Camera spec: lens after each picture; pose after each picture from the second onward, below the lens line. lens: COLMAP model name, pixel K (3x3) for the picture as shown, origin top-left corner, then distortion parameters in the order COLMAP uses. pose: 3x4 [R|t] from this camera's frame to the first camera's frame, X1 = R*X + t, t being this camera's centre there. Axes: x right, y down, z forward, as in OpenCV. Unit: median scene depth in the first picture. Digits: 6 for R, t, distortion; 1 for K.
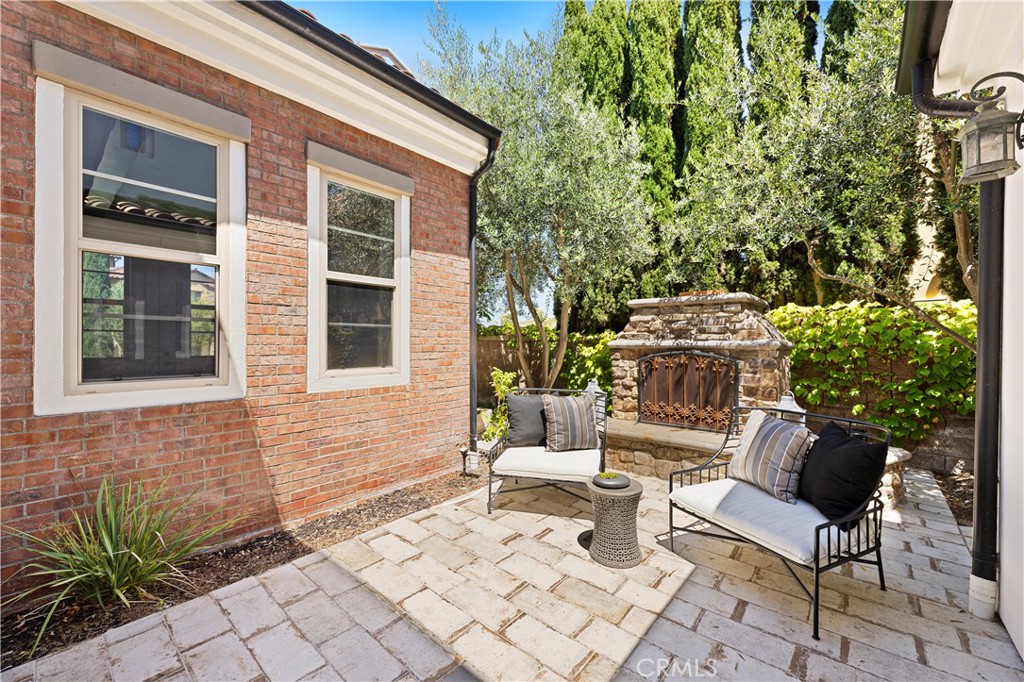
lens RADIAL K [[404.3, 0, 512.0], [0, 404.3, 341.0], [0, 0, 1]] dist [0.001133, -0.000310]
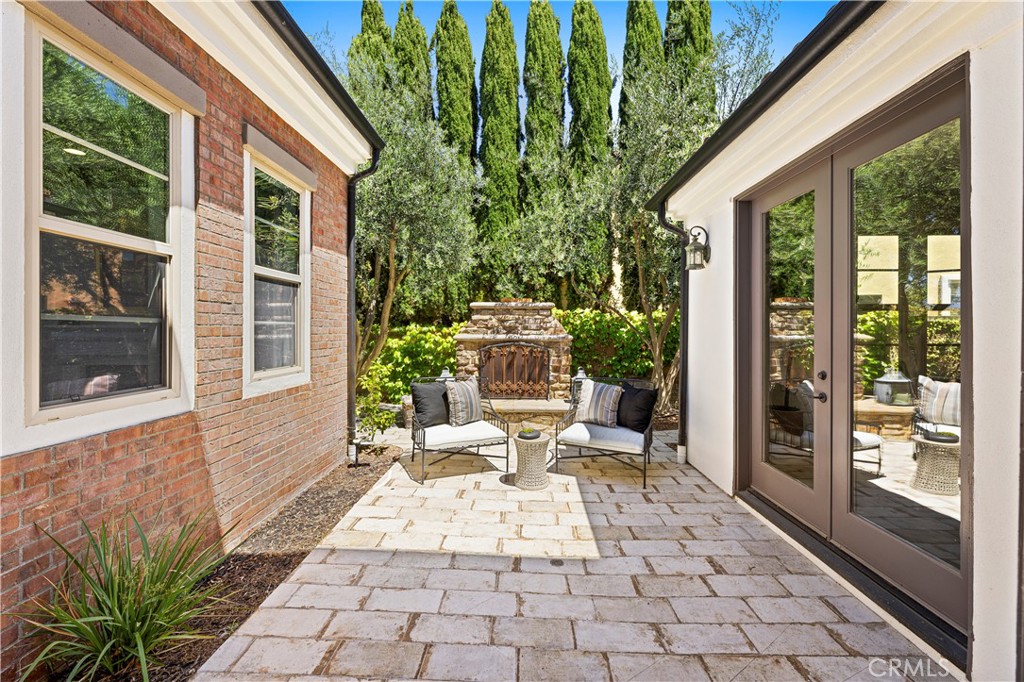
lens RADIAL K [[409.9, 0, 507.3], [0, 409.9, 328.0], [0, 0, 1]] dist [0.001220, 0.000085]
pose [[0.782235, 0.002319, 0.622979, -0.555778], [-0.002886, 0.999996, -0.000099, -0.029797], [-0.622976, -0.001720, 0.782239, -0.085308]]
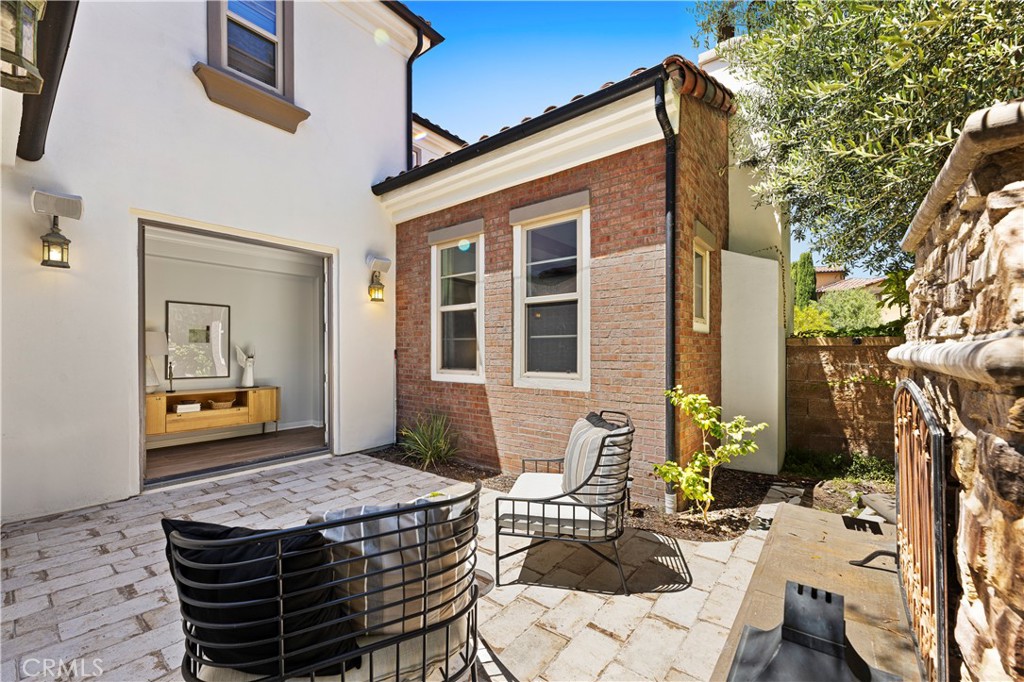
lens RADIAL K [[416.5, 0, 507.2], [0, 416.5, 351.7], [0, 0, 1]] dist [-0.000282, -0.000084]
pose [[0.034993, -0.000236, -0.999388, 0.873539], [0.004543, 0.999990, -0.000077, 0.004904], [0.999377, -0.004538, 0.034994, 0.838959]]
